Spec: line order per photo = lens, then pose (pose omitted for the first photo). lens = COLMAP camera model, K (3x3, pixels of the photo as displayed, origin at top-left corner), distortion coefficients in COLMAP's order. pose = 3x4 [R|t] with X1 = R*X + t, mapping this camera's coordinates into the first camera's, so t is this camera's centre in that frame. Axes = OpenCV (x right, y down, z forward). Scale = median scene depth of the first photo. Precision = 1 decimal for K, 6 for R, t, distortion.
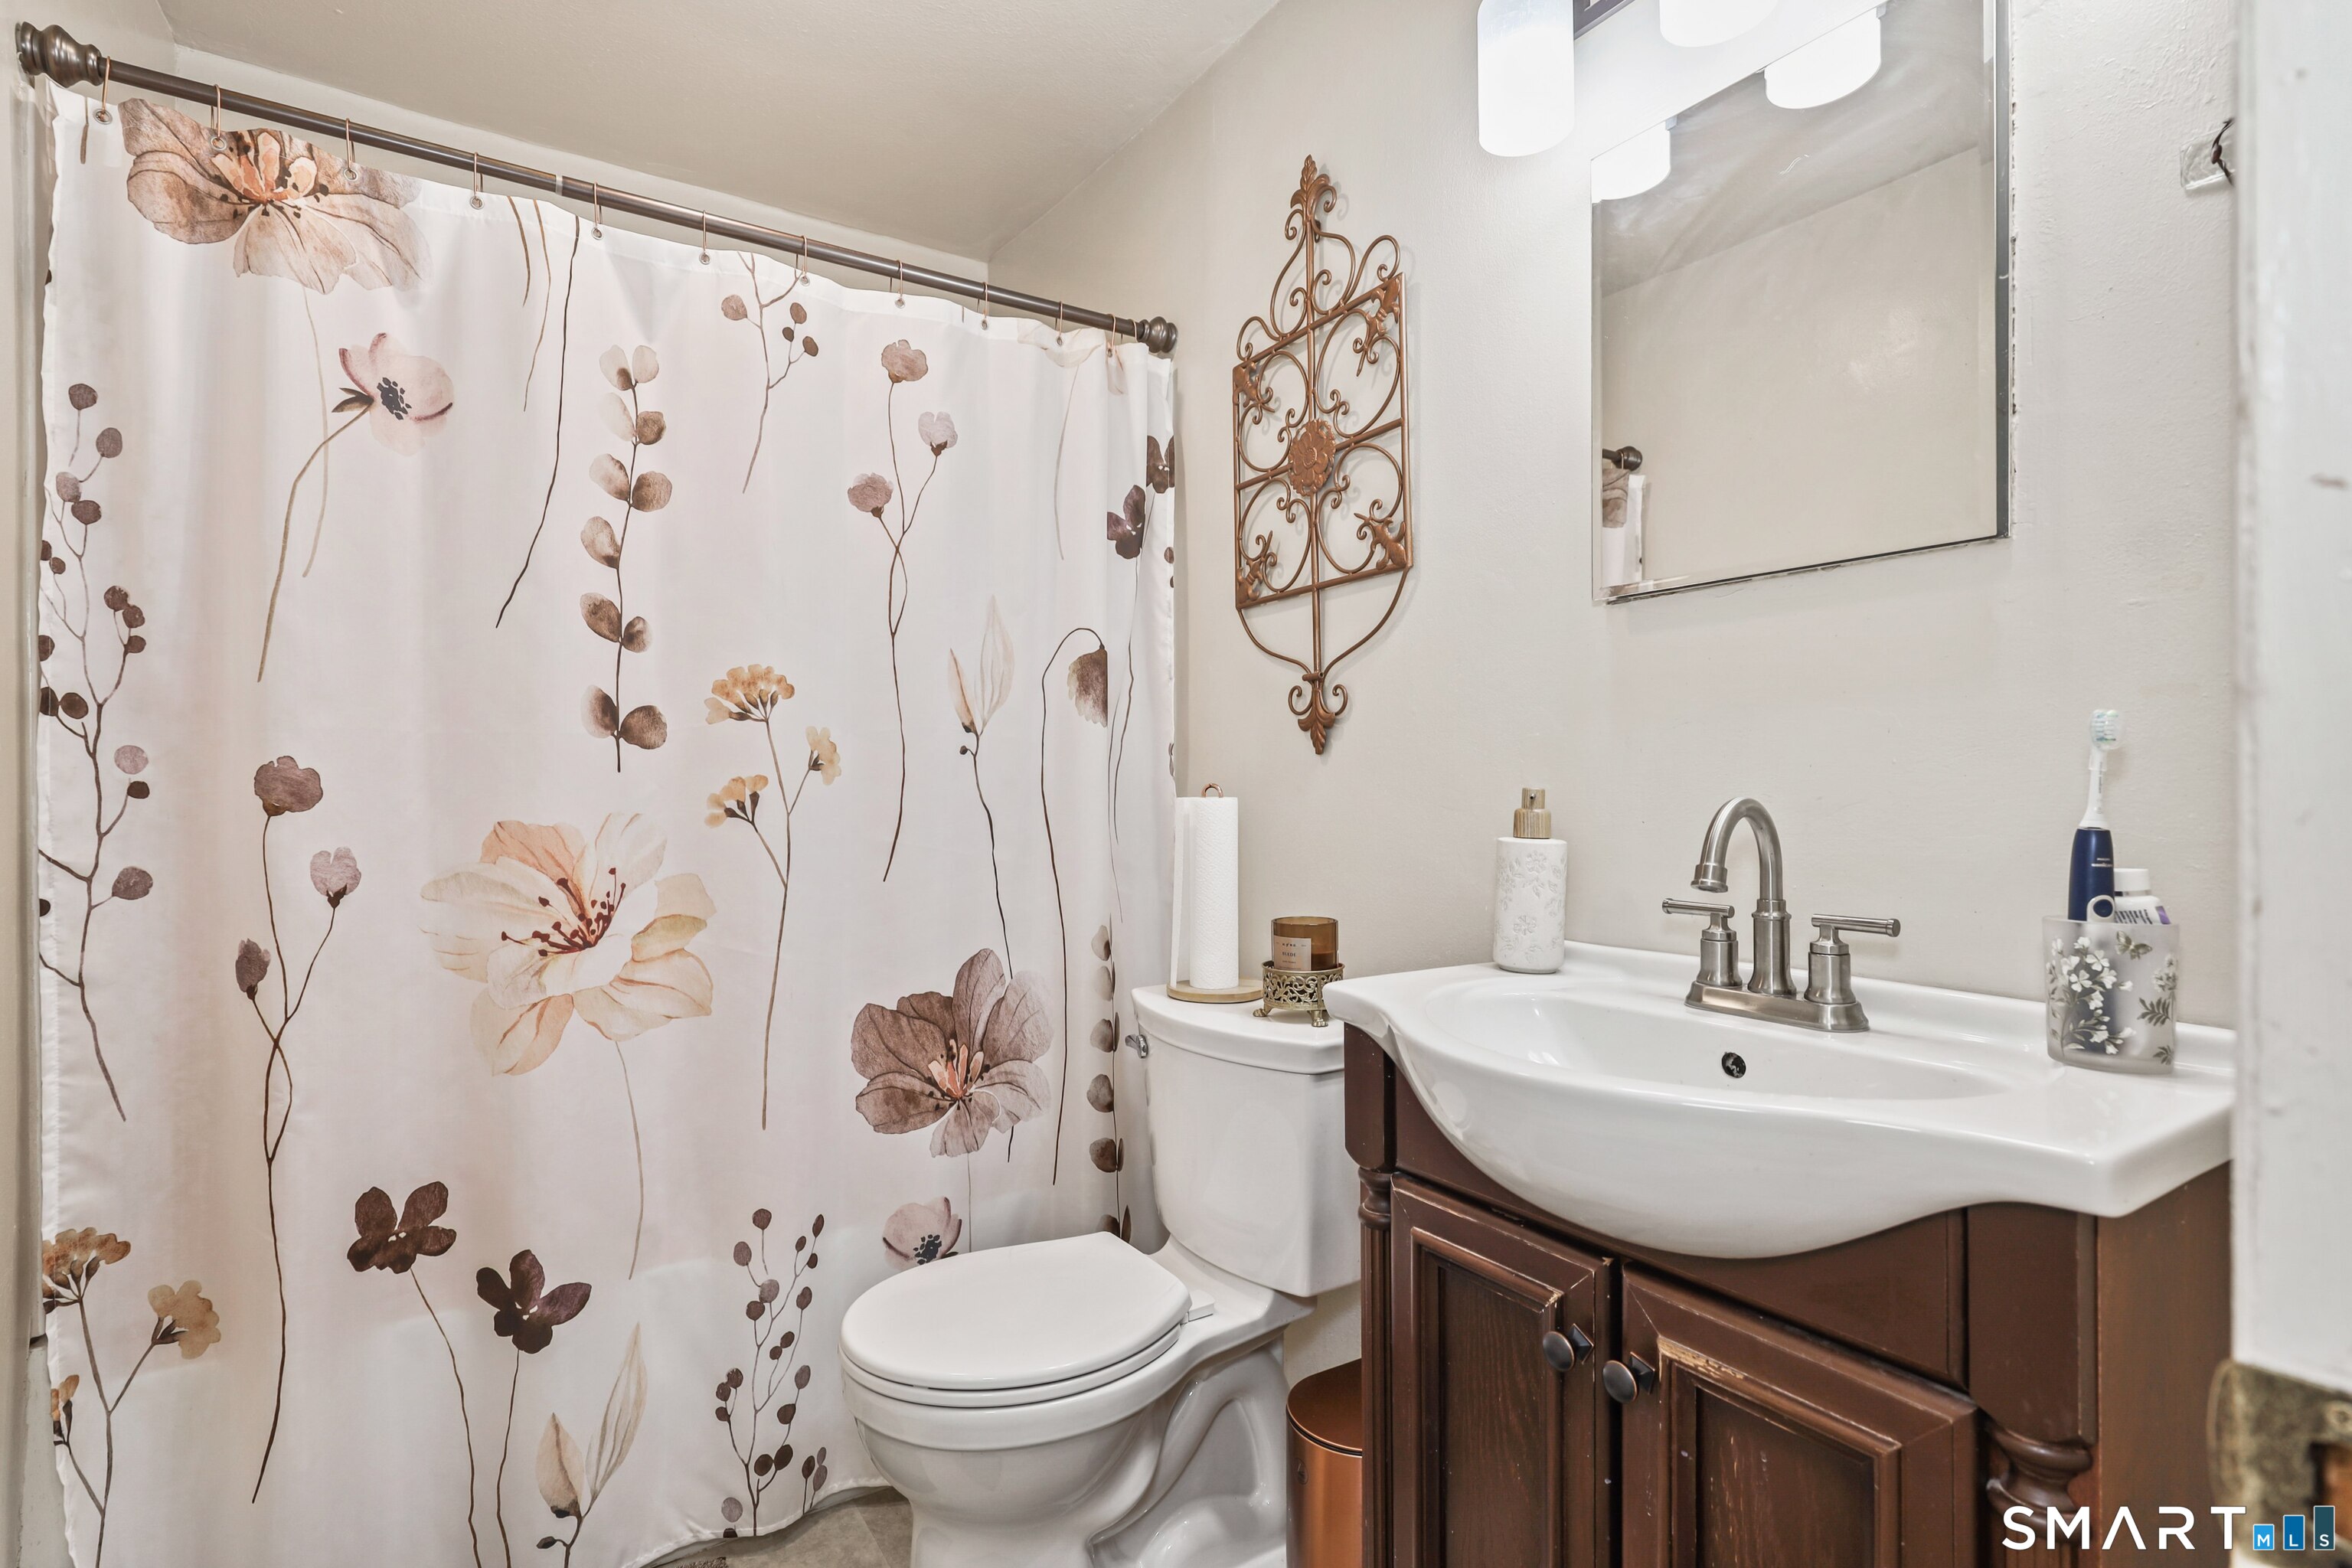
lens RADIAL K [[1215.5, 0, 1182.1], [0, 1215.5, 775.4], [0, 0, 1]] dist [-0.003462, -0.000203]
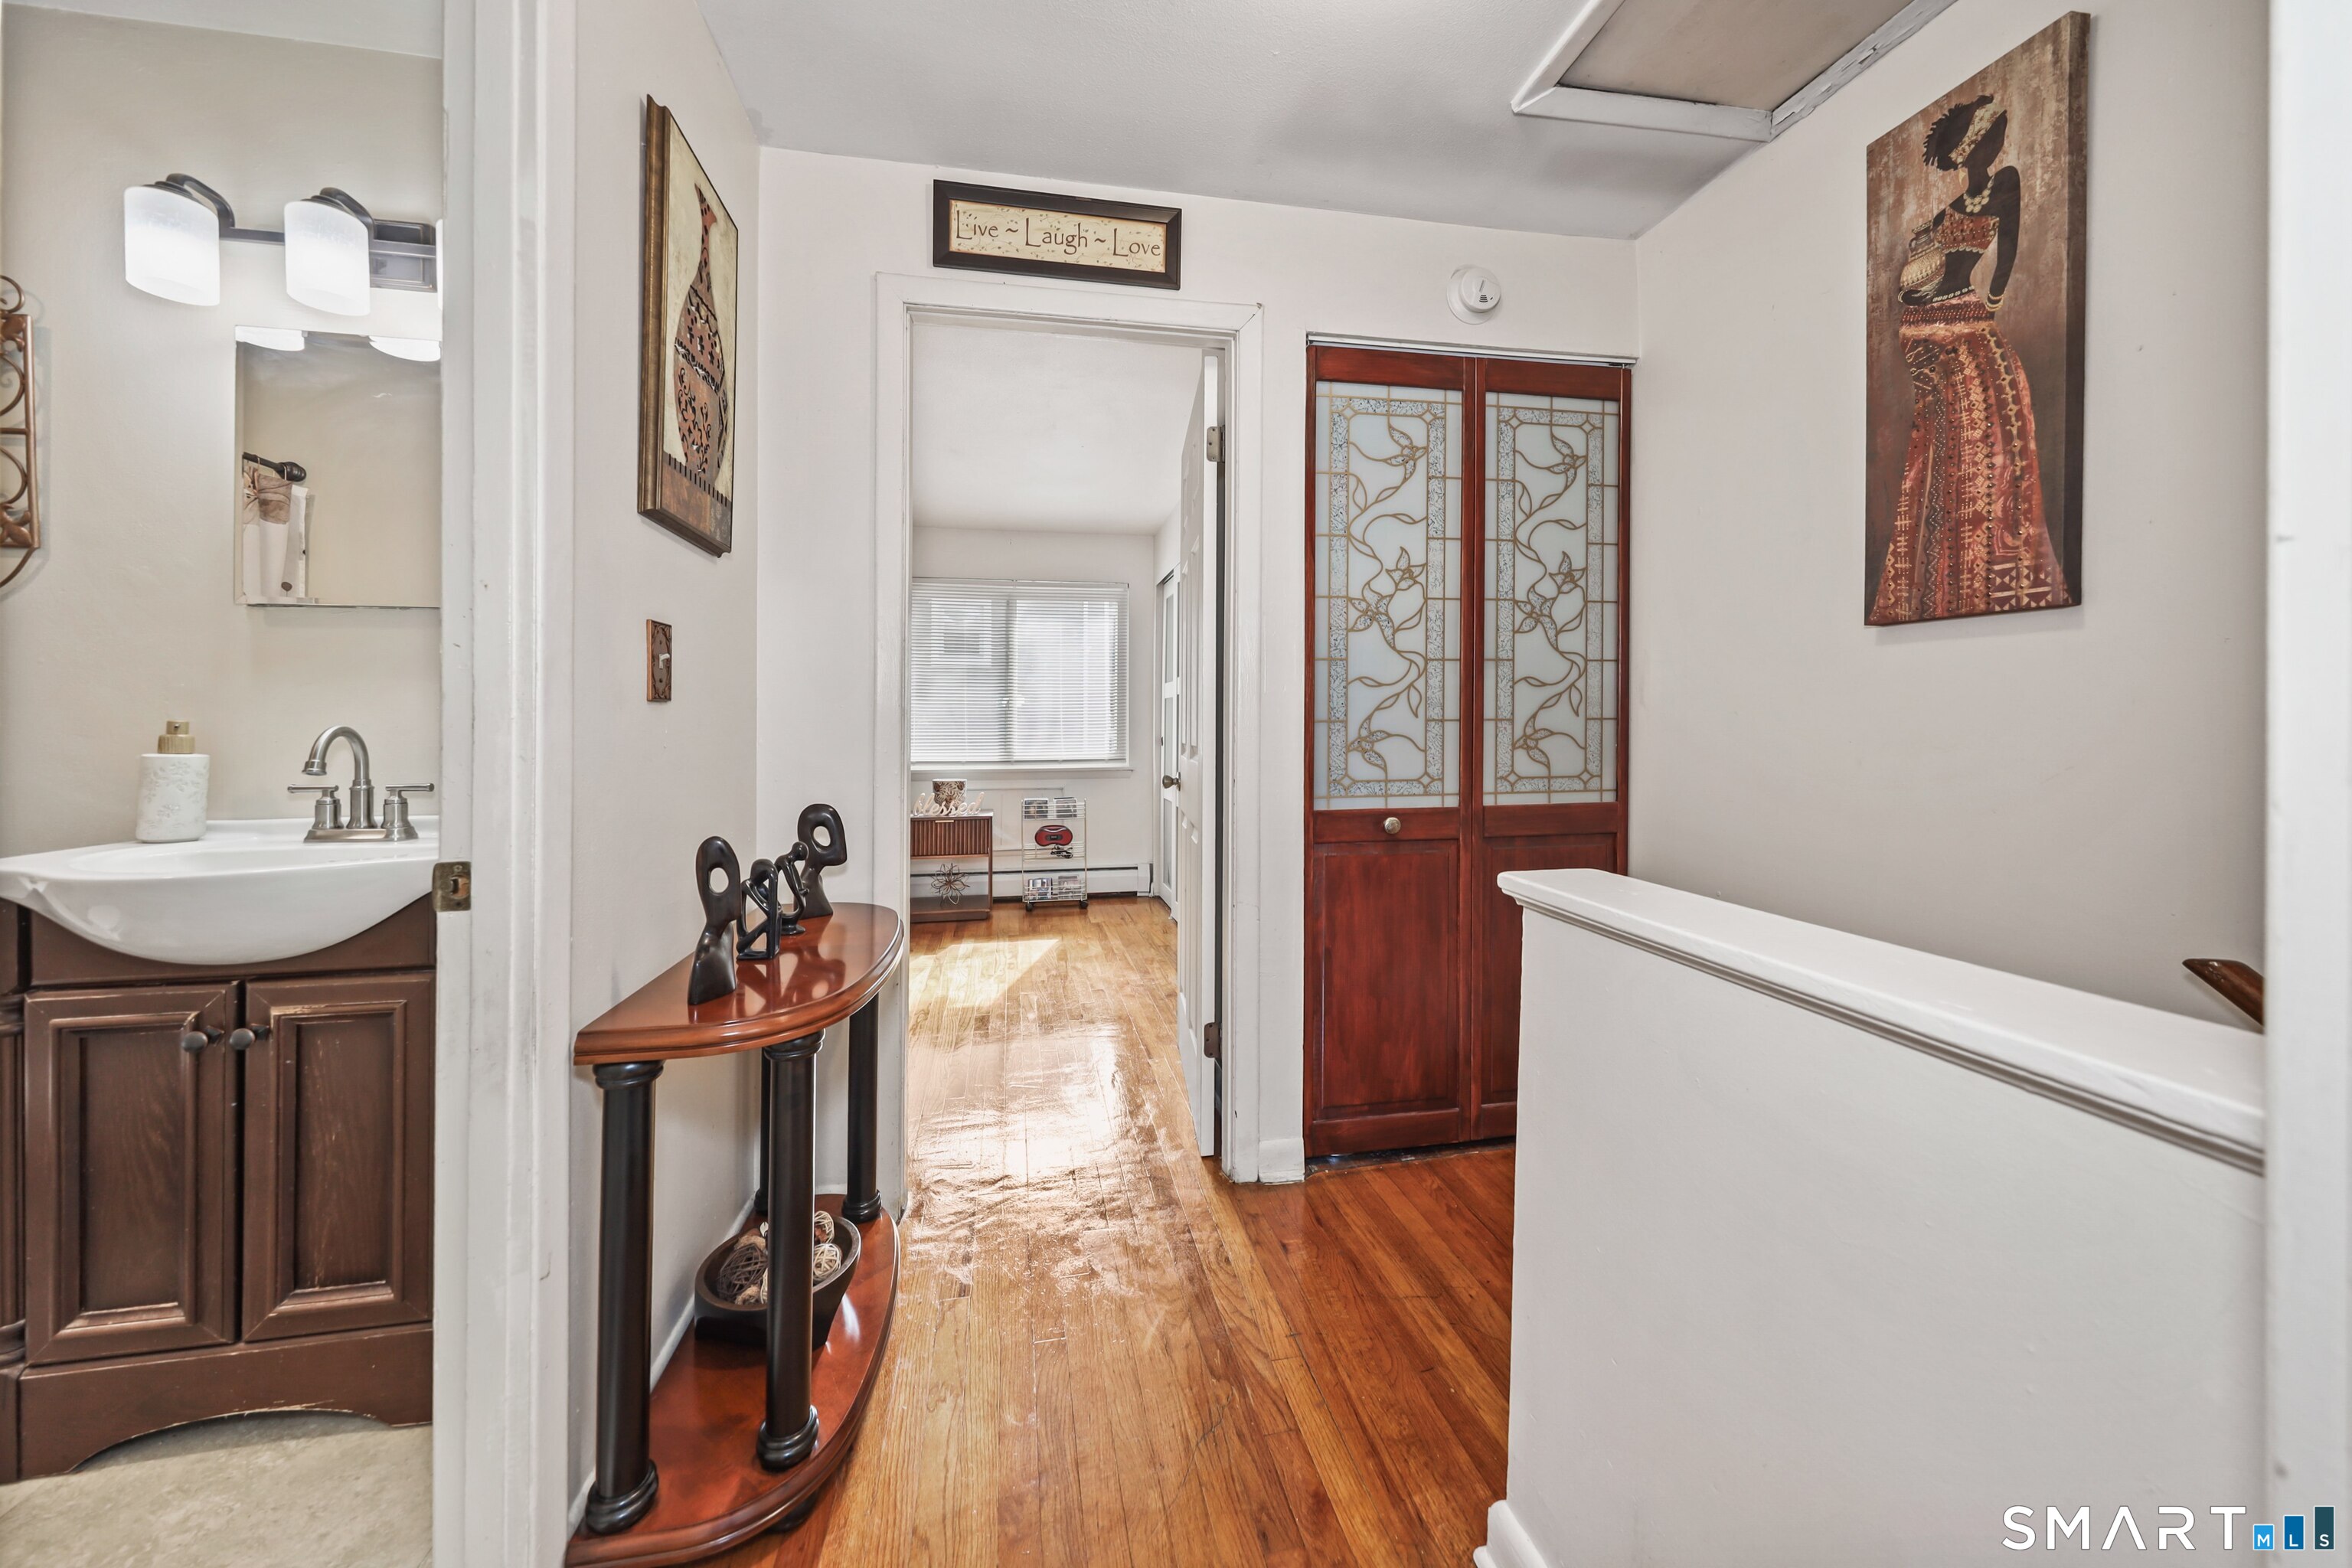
lens RADIAL K [[794.0, 0, 1110.0], [0, 794.0, 726.6], [0, 0, 1]] dist [0.000391, -0.000085]
pose [[0.415083, 0.001891, 0.909781, -0.156572], [-0.010558, 0.999941, 0.002739, 0.003620], [-0.909722, -0.010742, 0.415078, -0.567306]]
